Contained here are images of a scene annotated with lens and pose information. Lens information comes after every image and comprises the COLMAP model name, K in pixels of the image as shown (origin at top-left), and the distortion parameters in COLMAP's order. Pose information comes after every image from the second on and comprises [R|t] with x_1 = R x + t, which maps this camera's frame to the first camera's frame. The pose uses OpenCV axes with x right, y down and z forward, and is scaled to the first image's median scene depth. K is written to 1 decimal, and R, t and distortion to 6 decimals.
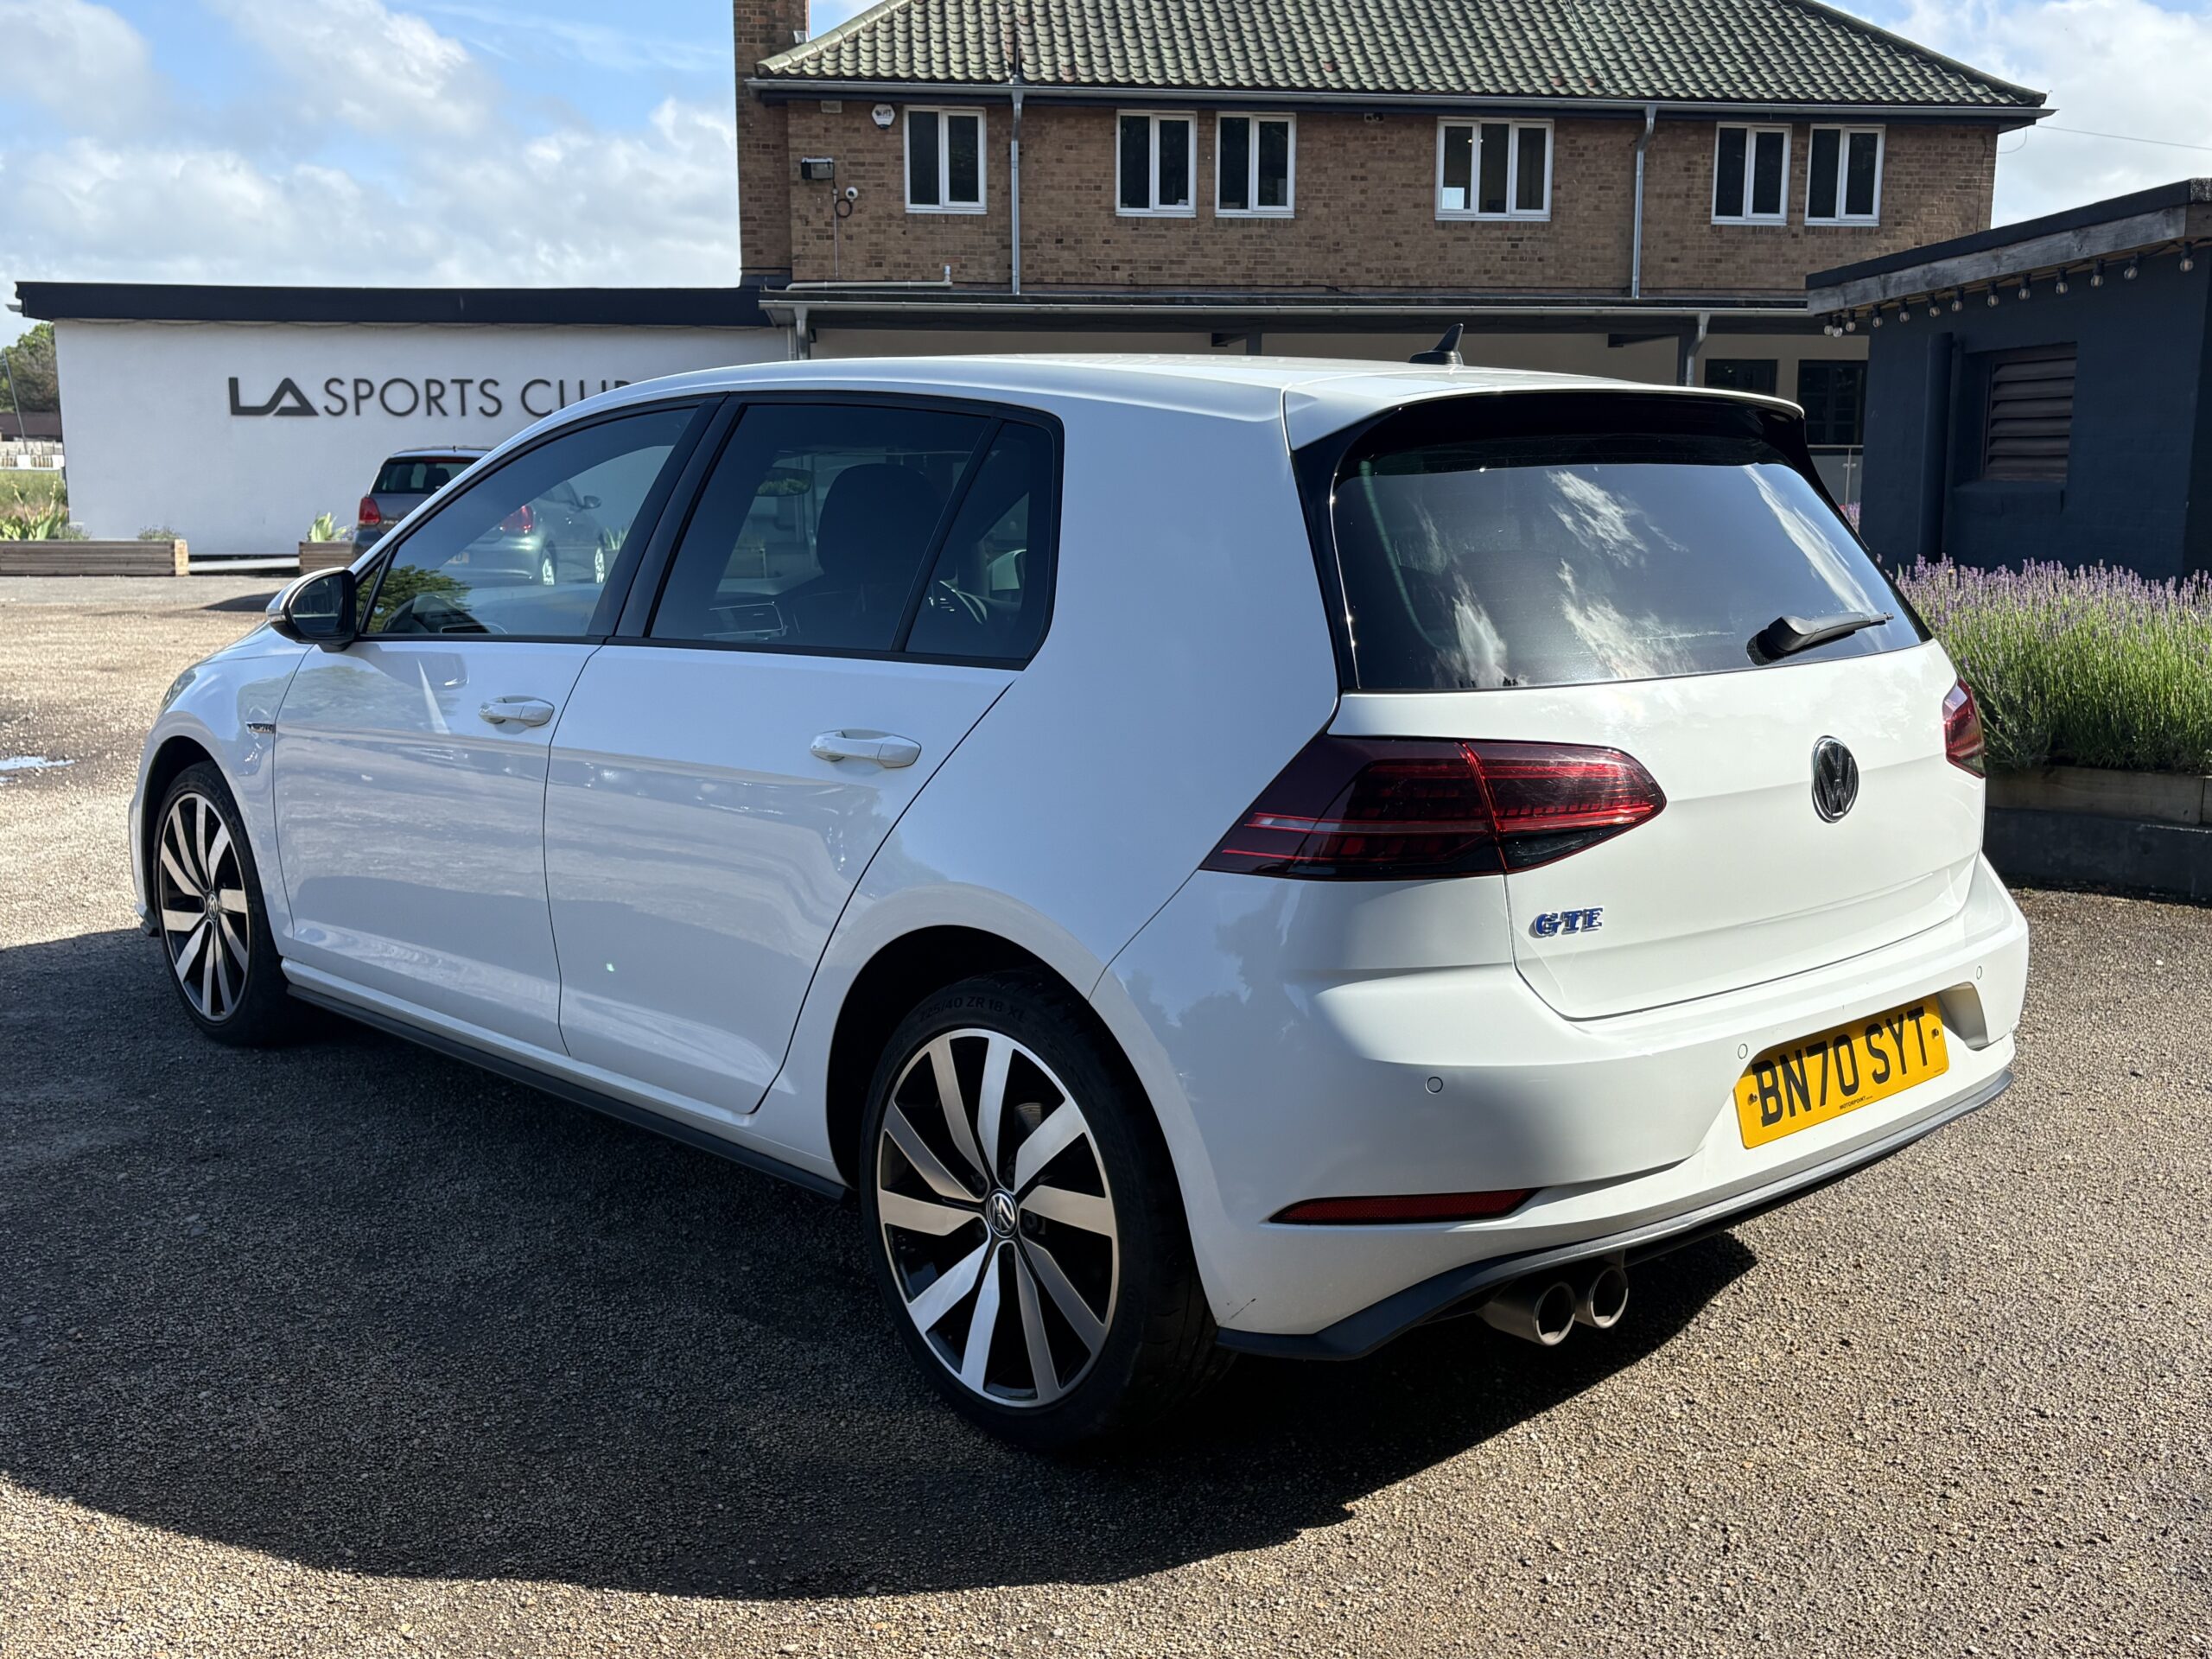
lens RADIAL K [[2252.3, 0, 1106.0], [0, 2252.3, 829.5], [0, 0, 1]] dist [0.012019, 0.010416]
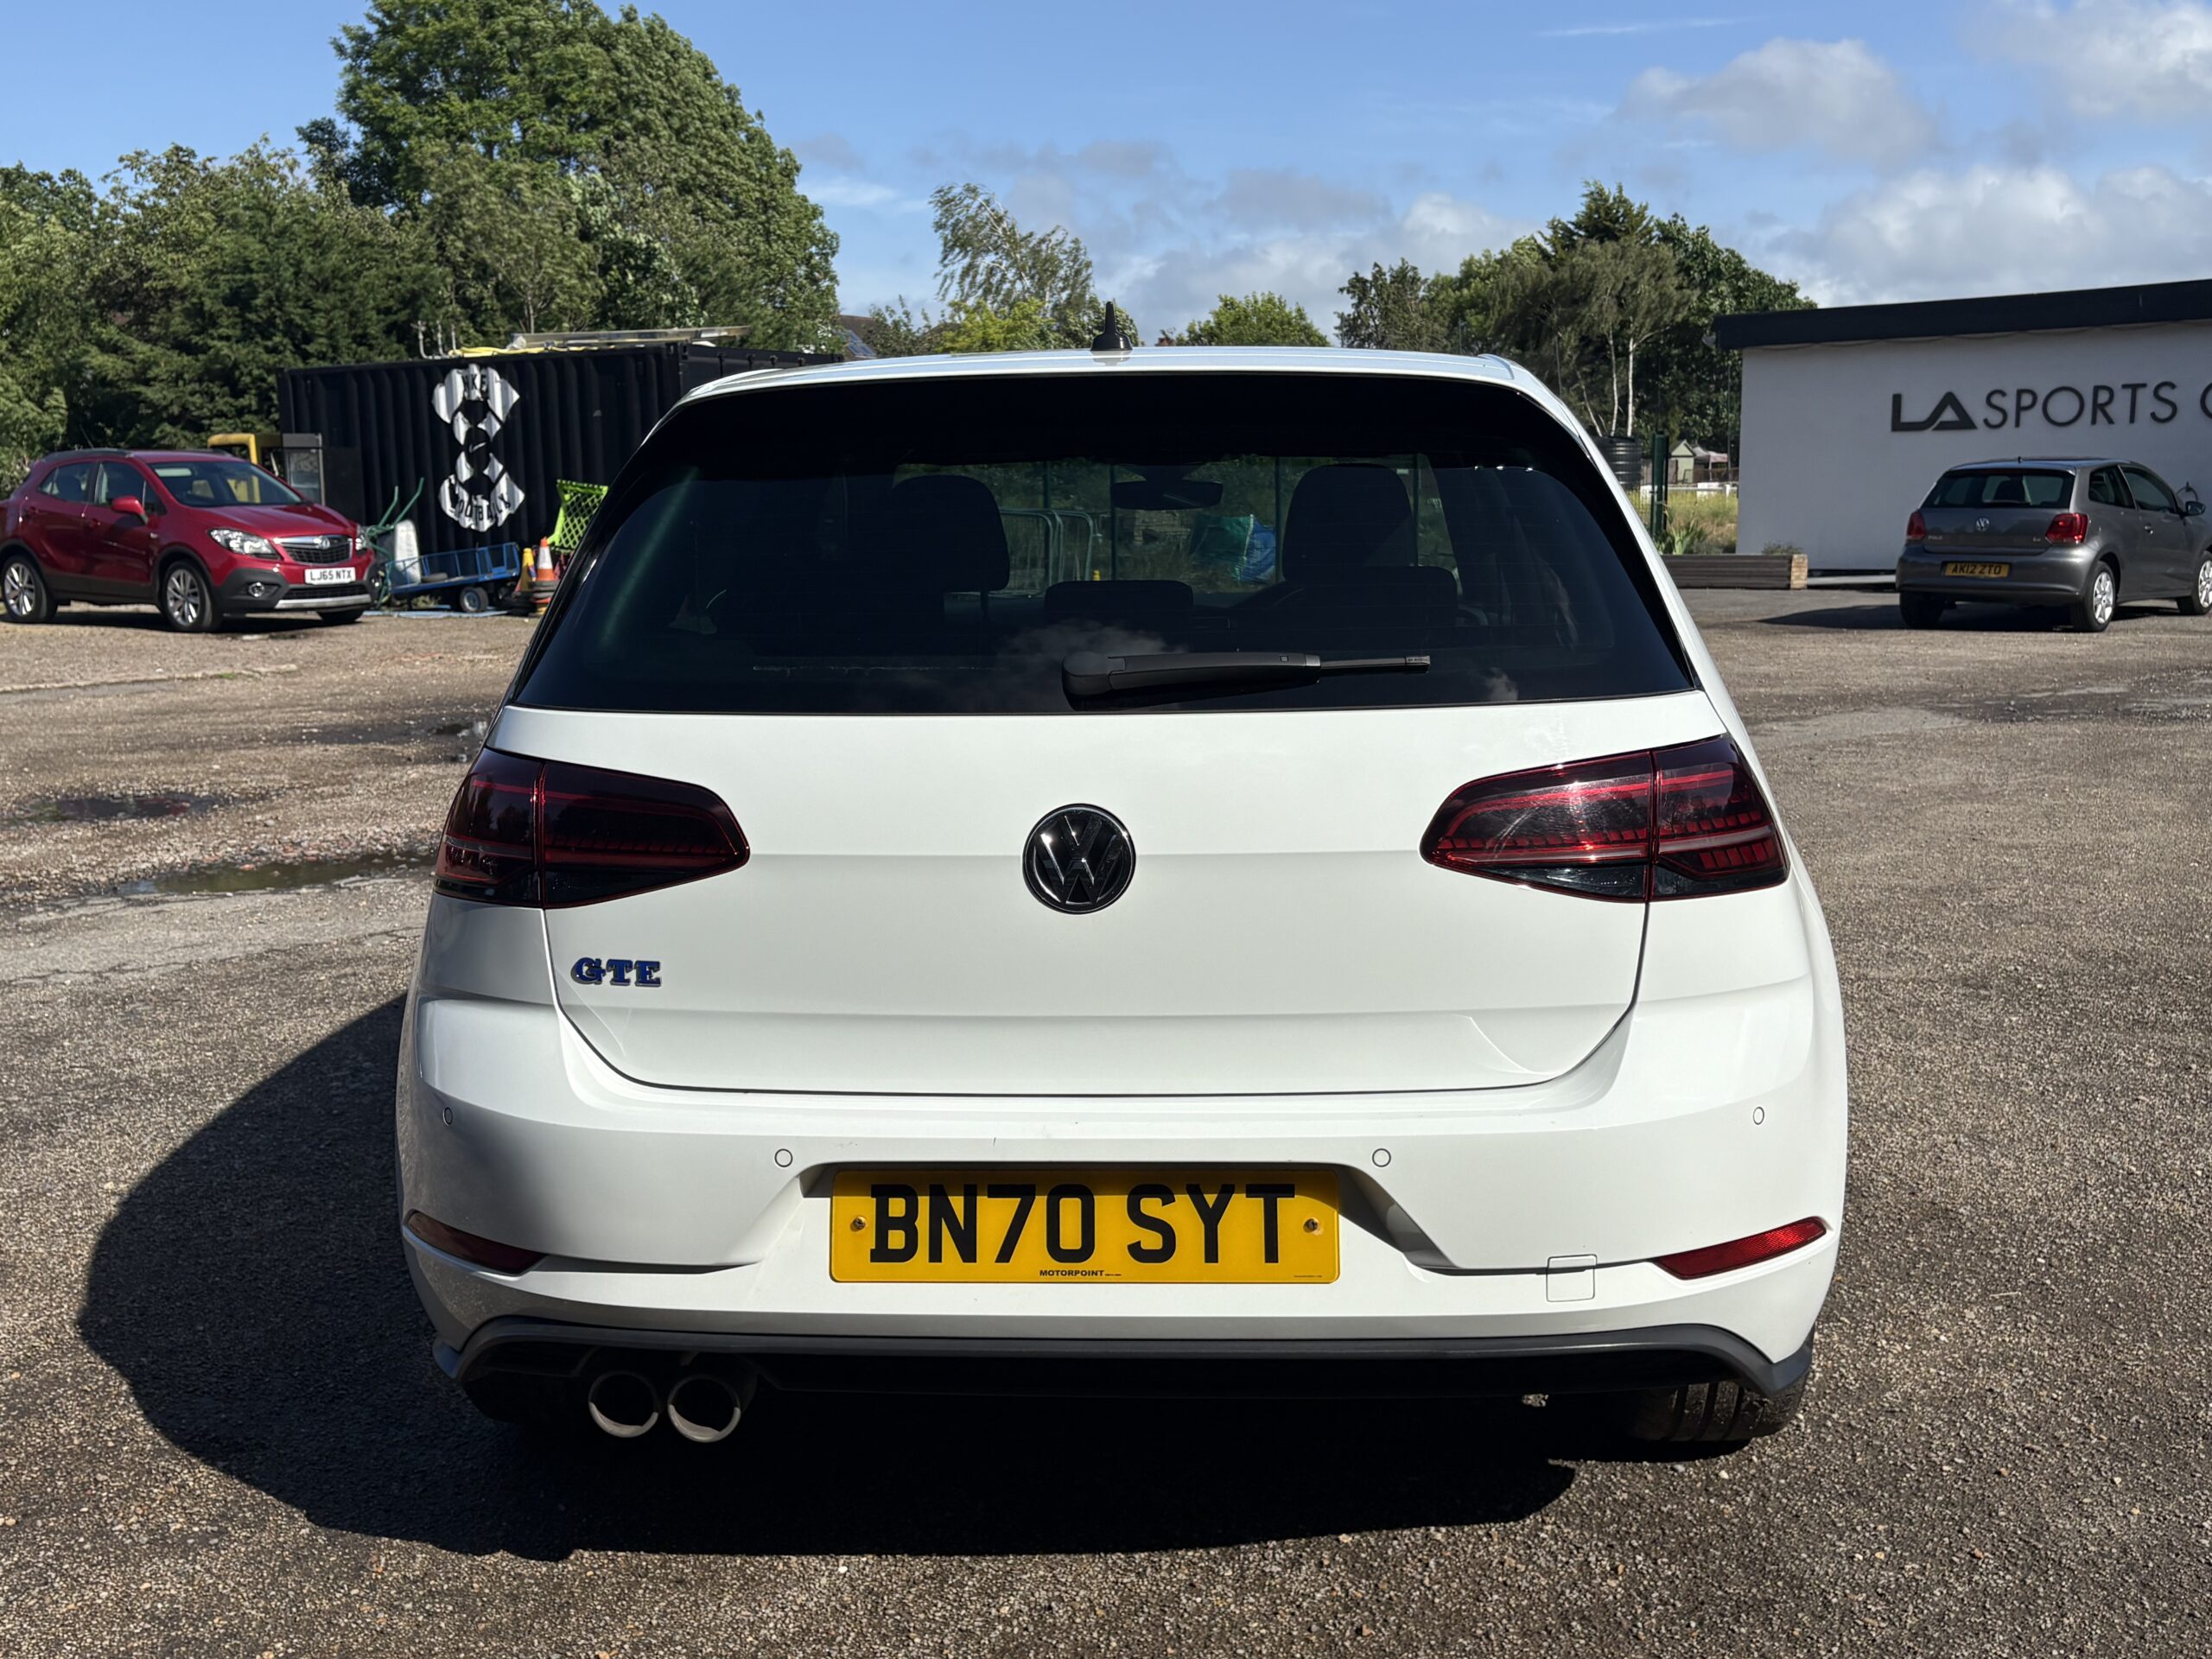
lens RADIAL K [[2252.3, 0, 1106.0], [0, 2252.3, 829.5], [0, 0, 1]] dist [0.012019, 0.010416]
pose [[0.687023, 0.095540, -0.720327, 0.861220], [-0.100594, 0.994279, 0.035931, -0.059568], [0.719639, 0.047775, 0.692703, 0.444450]]
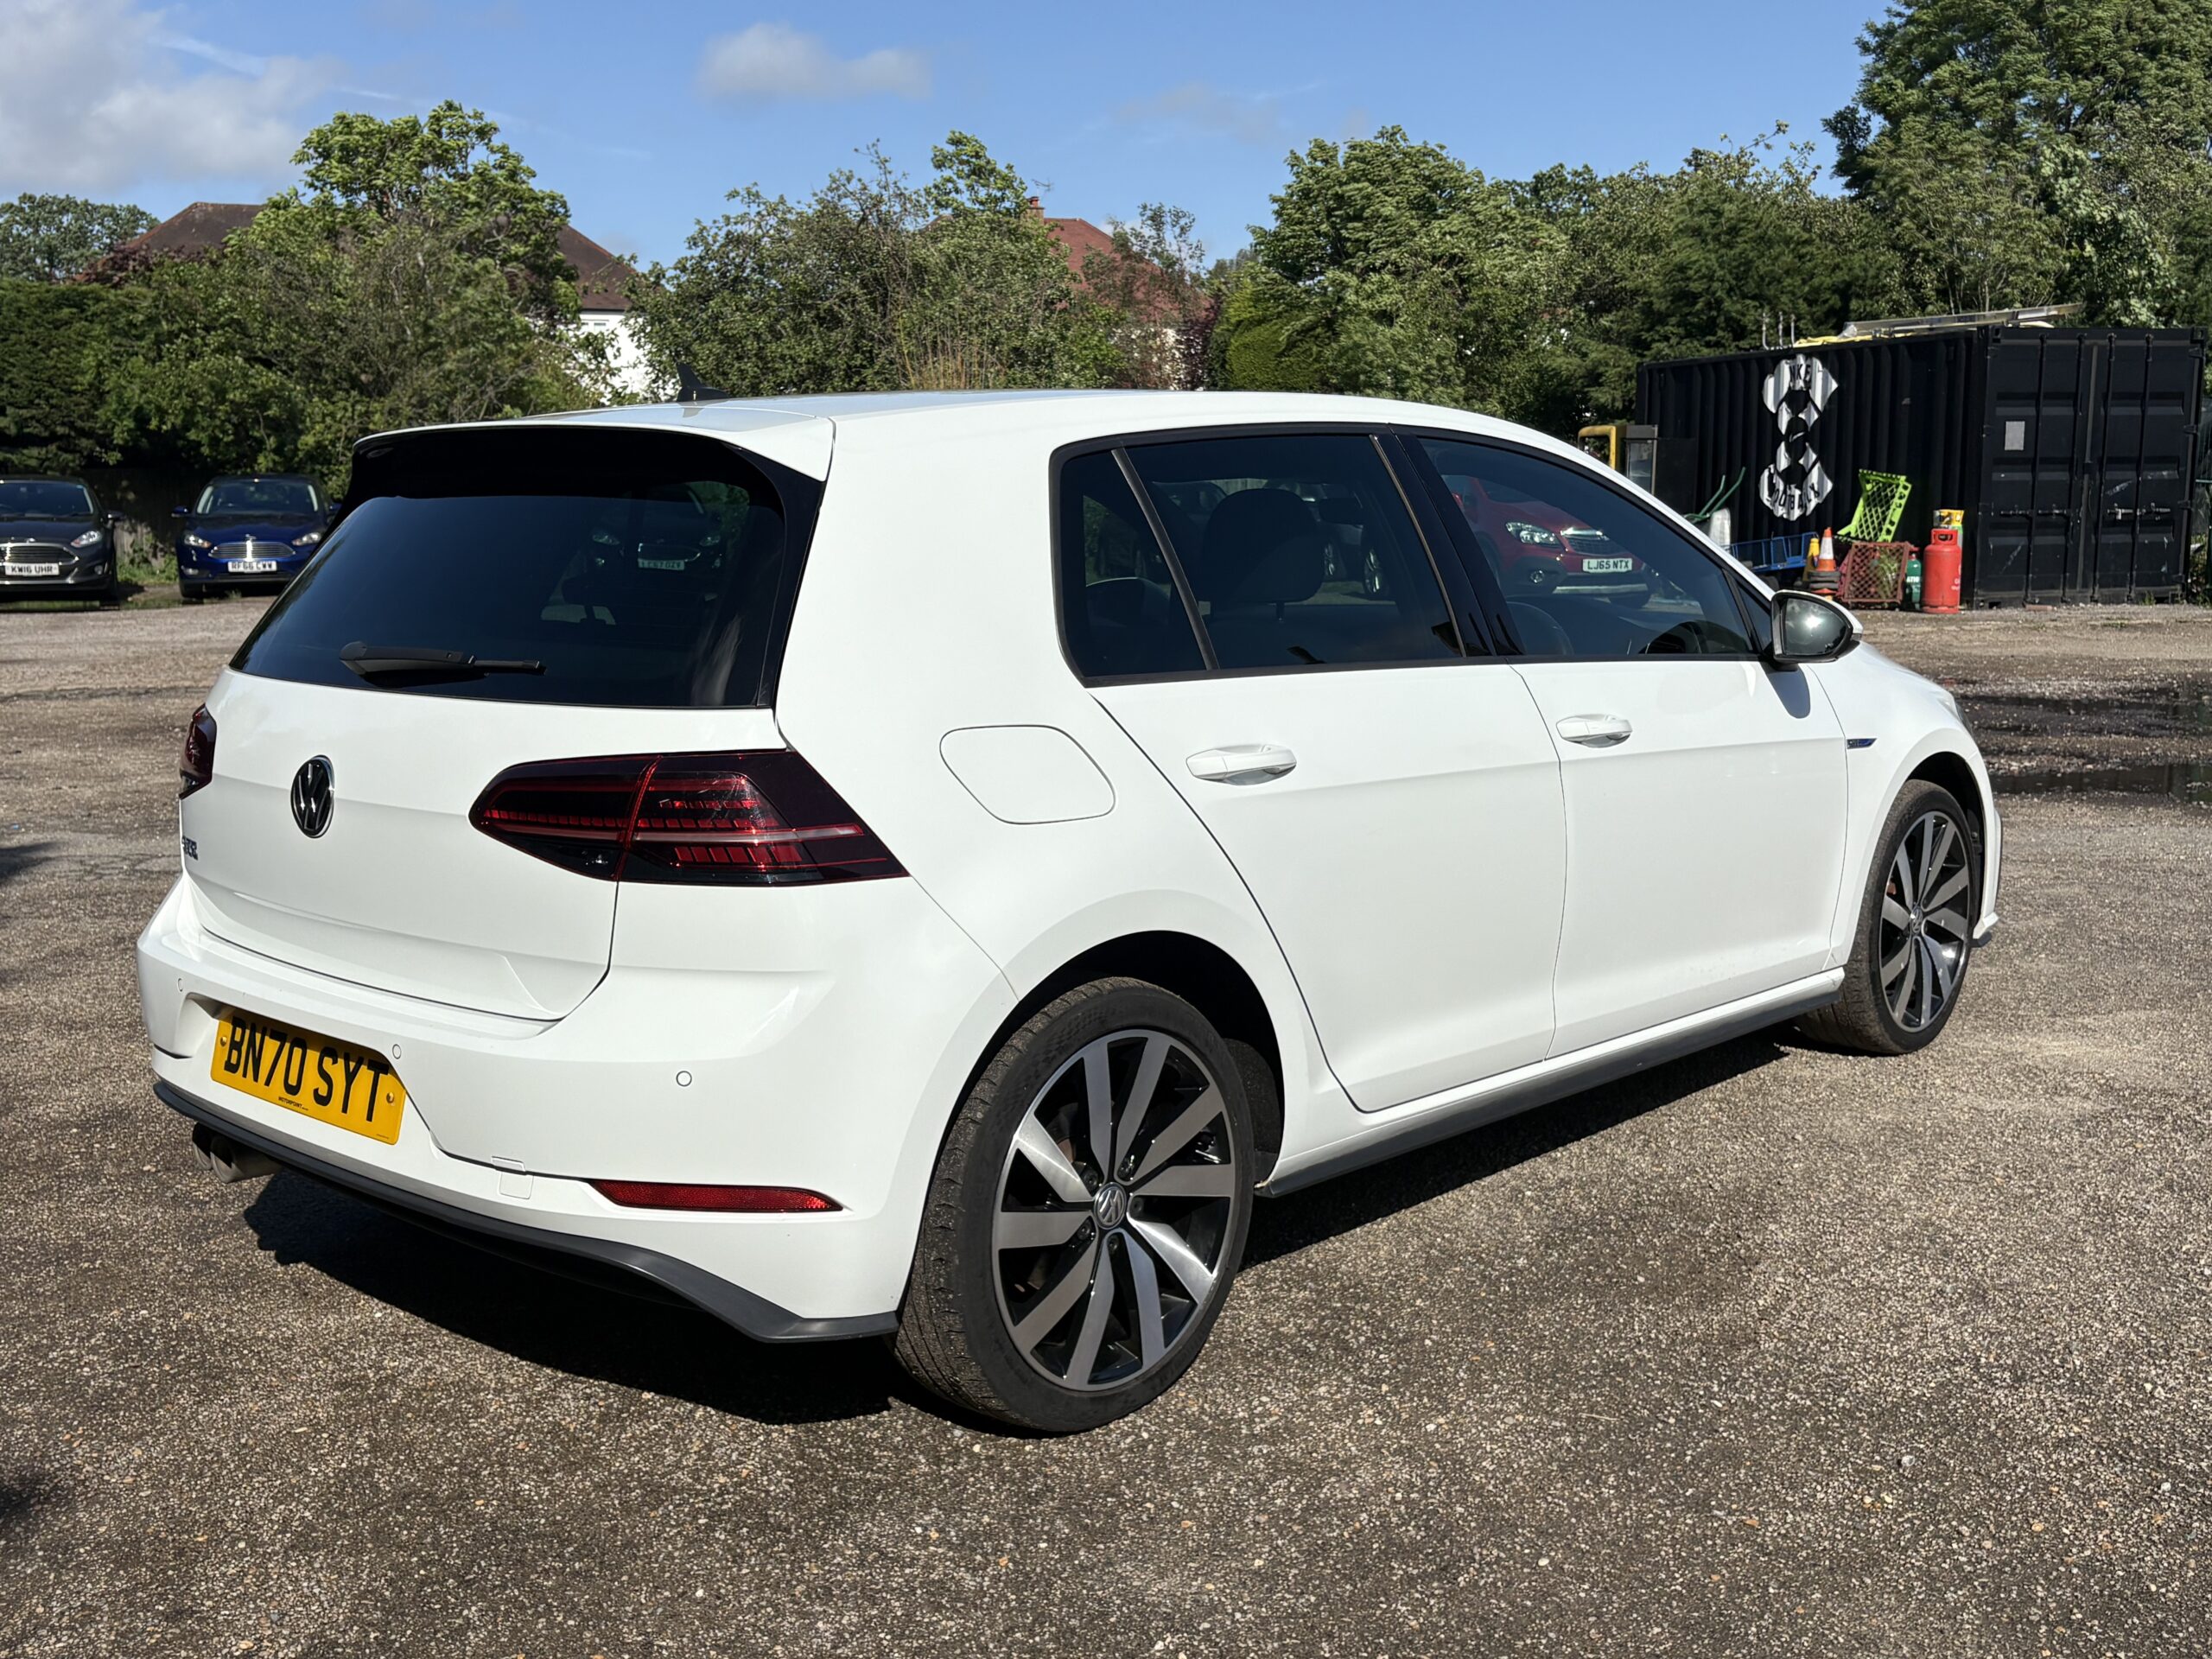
lens RADIAL K [[2211.7, 0, 1108.1], [0, 2211.7, 908.7], [0, 0, 1]] dist [0.003706, 0.006462]
pose [[0.071345, 0.181353, -0.980827, 1.311193], [-0.152140, 0.973805, 0.168988, -0.192718], [0.985781, 0.137167, 0.097067, 1.224017]]
